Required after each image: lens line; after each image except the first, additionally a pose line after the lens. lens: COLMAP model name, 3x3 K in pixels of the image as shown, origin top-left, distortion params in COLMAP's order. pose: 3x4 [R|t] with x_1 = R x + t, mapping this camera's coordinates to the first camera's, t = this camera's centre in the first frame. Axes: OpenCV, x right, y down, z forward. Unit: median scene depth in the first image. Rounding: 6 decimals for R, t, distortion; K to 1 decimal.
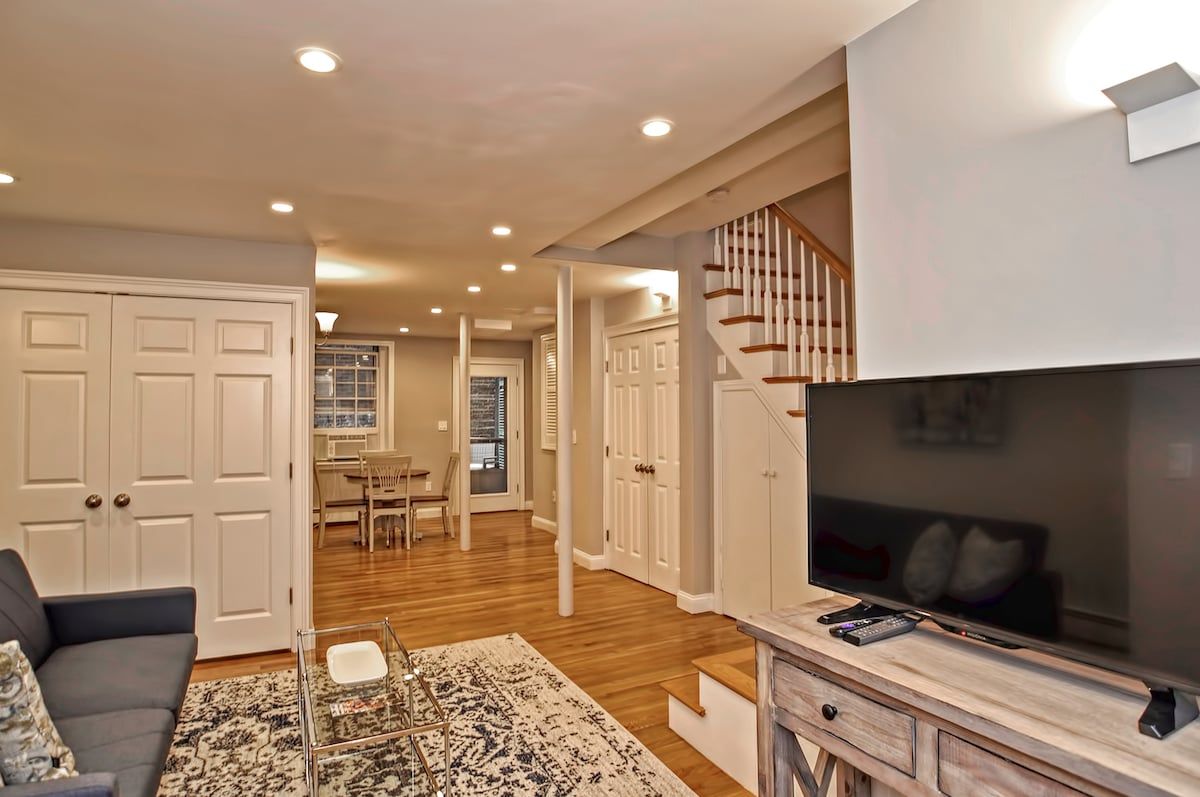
lens RADIAL K [[658.7, 0, 594.9], [0, 658.7, 390.1], [0, 0, 1]] dist [-0.041348, 0.001833]
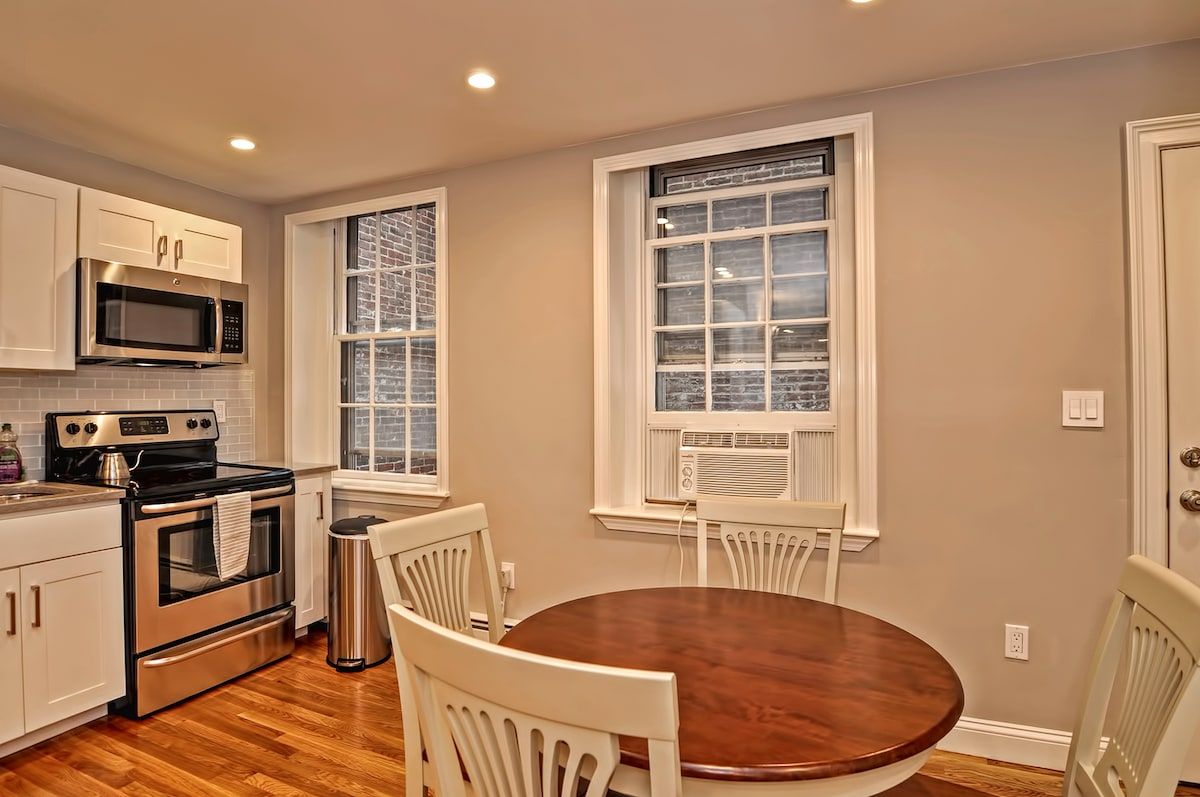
lens RADIAL K [[648.8, 0, 592.1], [0, 648.8, 392.1], [0, 0, 1]] dist [-0.038572, -0.002663]
pose [[0.618160, -0.005670, -0.786031, -0.388827], [0.023451, 0.999662, 0.011231, 0.100417], [0.785702, -0.025376, 0.618084, 1.732392]]
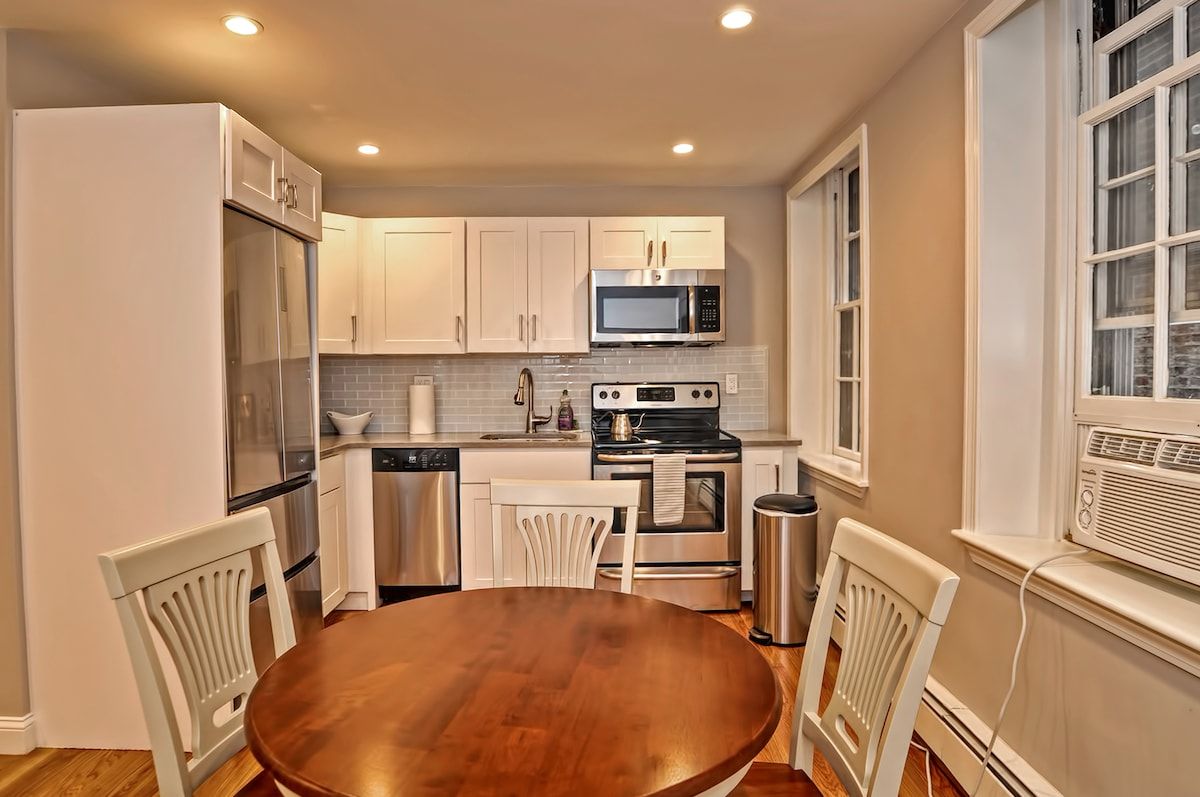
lens RADIAL K [[689.9, 0, 590.8], [0, 689.9, 392.9], [0, 0, 1]] dist [-0.046753, 0.007371]
pose [[-0.456516, 0.032947, -0.889105, -0.348345], [0.033026, 0.999253, 0.020072, 0.111960], [0.889102, -0.020201, -0.457263, 2.222743]]
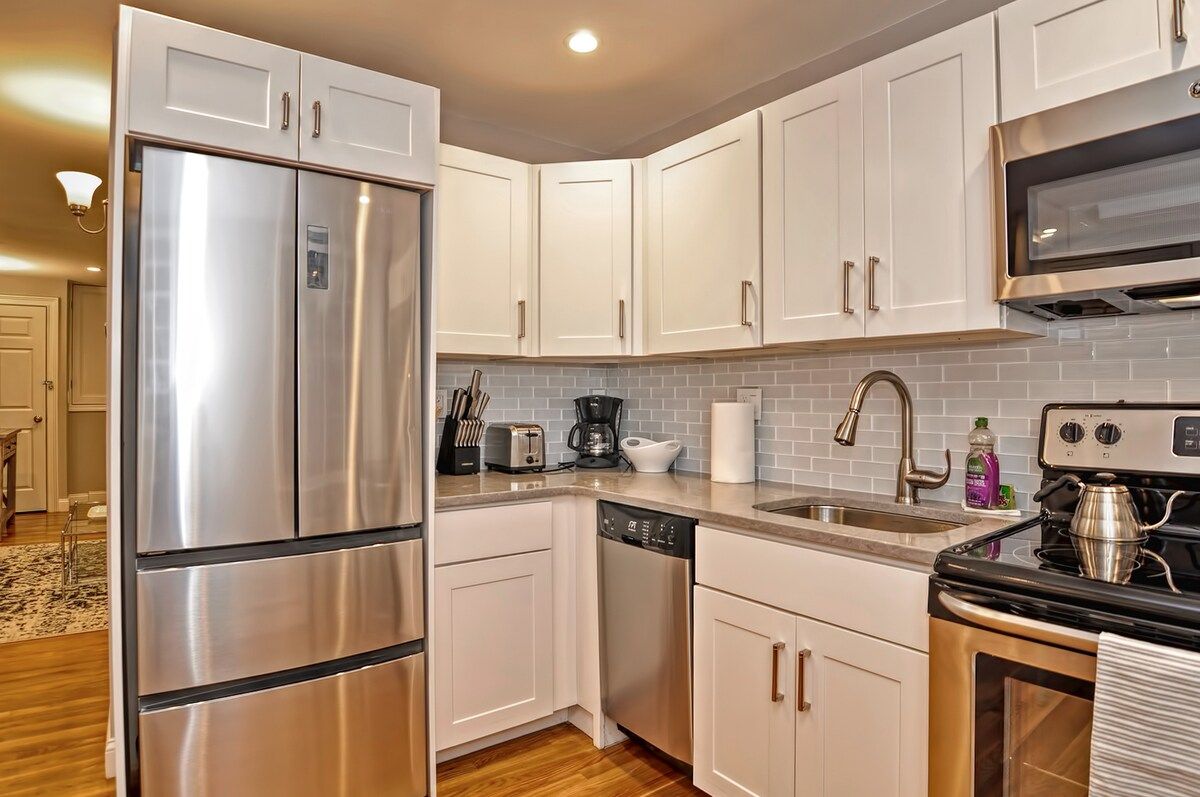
lens RADIAL K [[658.7, 0, 590.1], [0, 658.7, 393.6], [0, 0, 1]] dist [-0.041348, 0.001833]
pose [[-0.988323, 0.006822, -0.152221, -0.999535], [0.011540, 0.999479, -0.030136, 0.122224], [0.151936, -0.031541, -0.987887, 2.096028]]
